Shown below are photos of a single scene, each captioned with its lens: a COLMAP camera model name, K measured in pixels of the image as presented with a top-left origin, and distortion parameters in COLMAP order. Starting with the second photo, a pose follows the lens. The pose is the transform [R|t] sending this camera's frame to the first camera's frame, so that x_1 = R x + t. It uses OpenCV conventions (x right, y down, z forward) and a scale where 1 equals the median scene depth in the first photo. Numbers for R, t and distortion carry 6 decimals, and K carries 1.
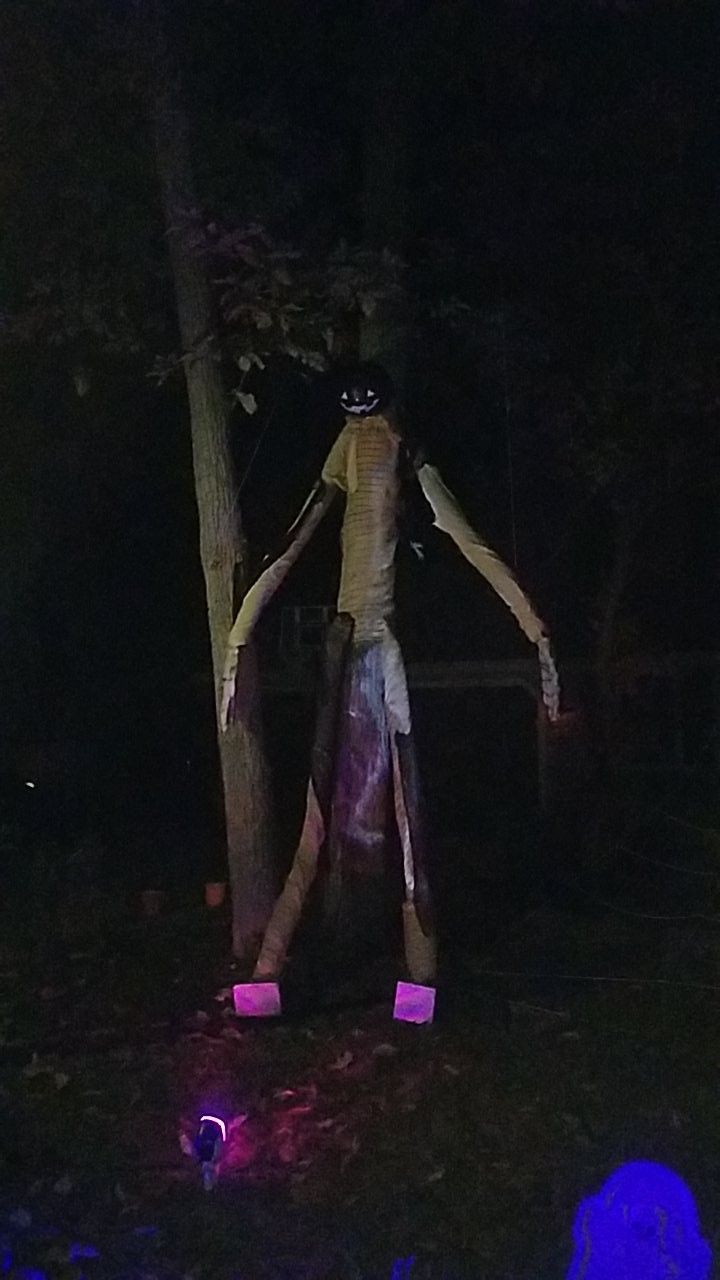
lens RADIAL K [[1002.6, 0, 336.7], [0, 1002.6, 612.6], [0, 0, 1]] dist [0.000279, -0.009652]
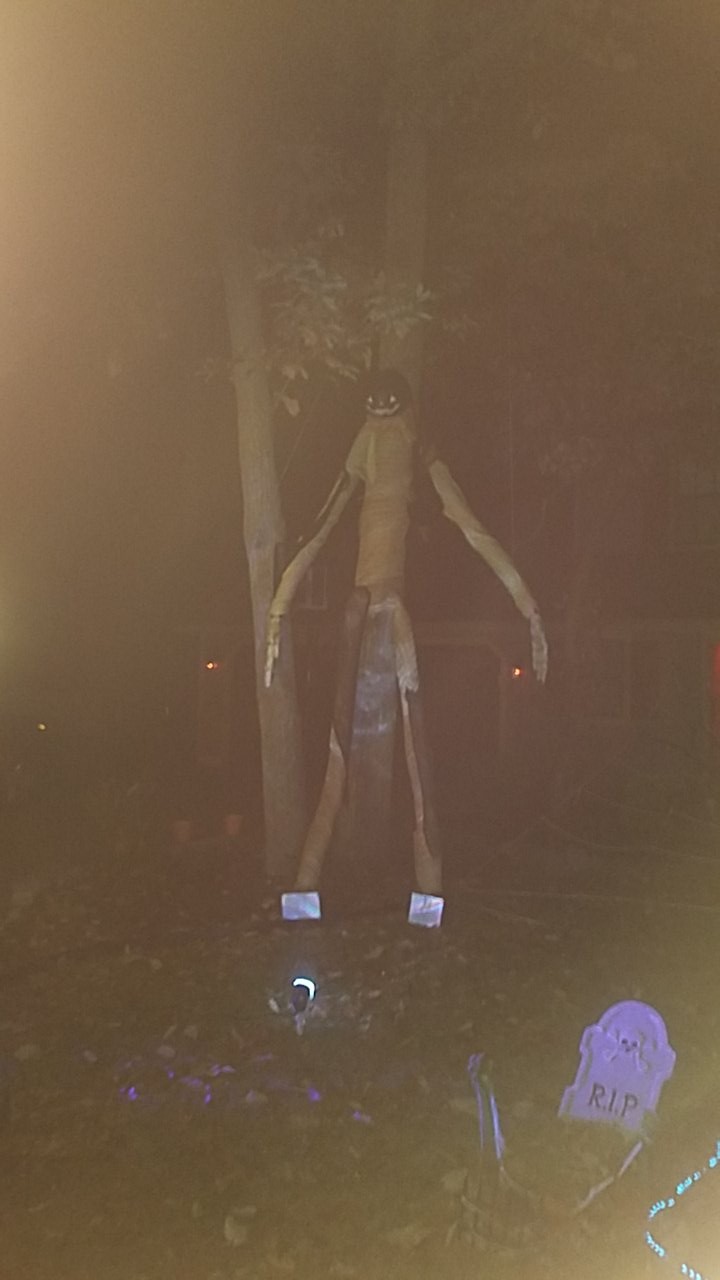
lens RADIAL K [[1002.6, 0, 336.7], [0, 1002.6, 612.6], [0, 0, 1]] dist [0.000279, -0.009652]
pose [[0.997952, 0.024571, 0.059057, -0.098680], [-0.027730, 0.998195, 0.053275, -0.033625], [-0.057642, -0.054803, 0.996832, -0.175652]]
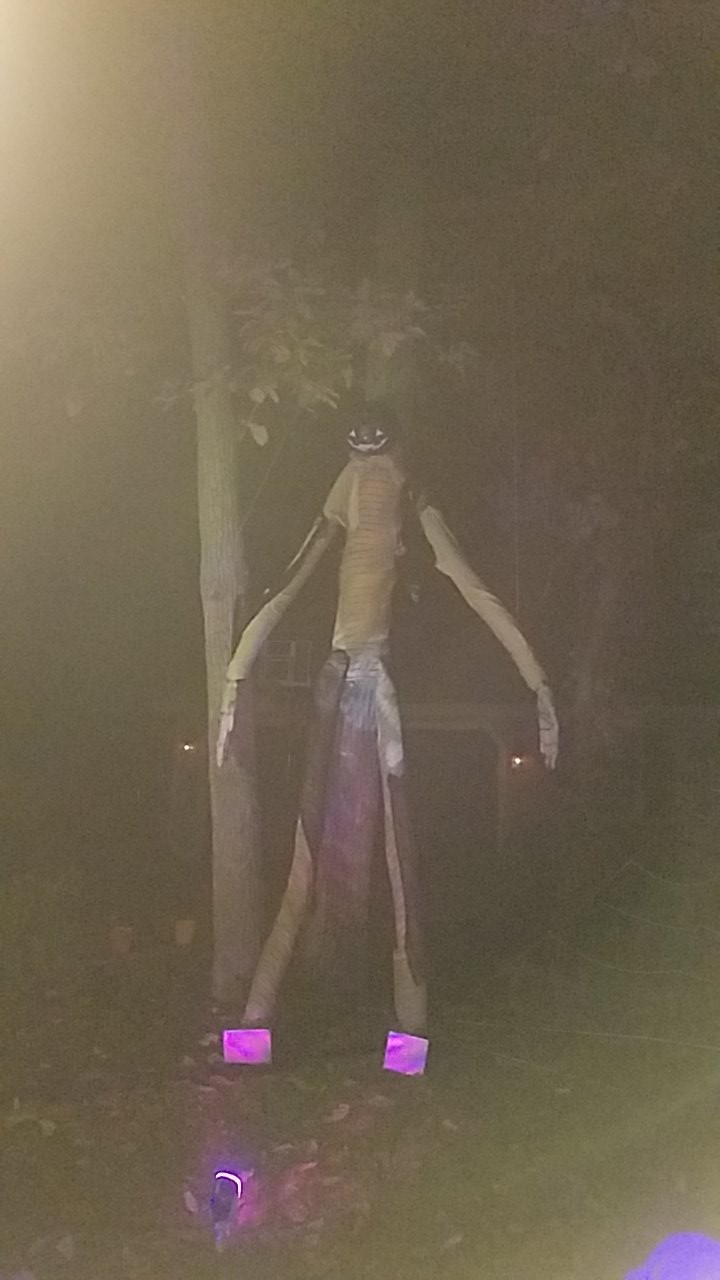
lens RADIAL K [[1002.6, 0, 336.7], [0, 1002.6, 612.6], [0, 0, 1]] dist [0.000279, -0.009652]
pose [[0.996966, 0.052033, 0.057891, -0.059922], [-0.050082, 0.998144, -0.034658, -0.003022], [-0.059587, 0.031654, 0.997721, 0.011455]]
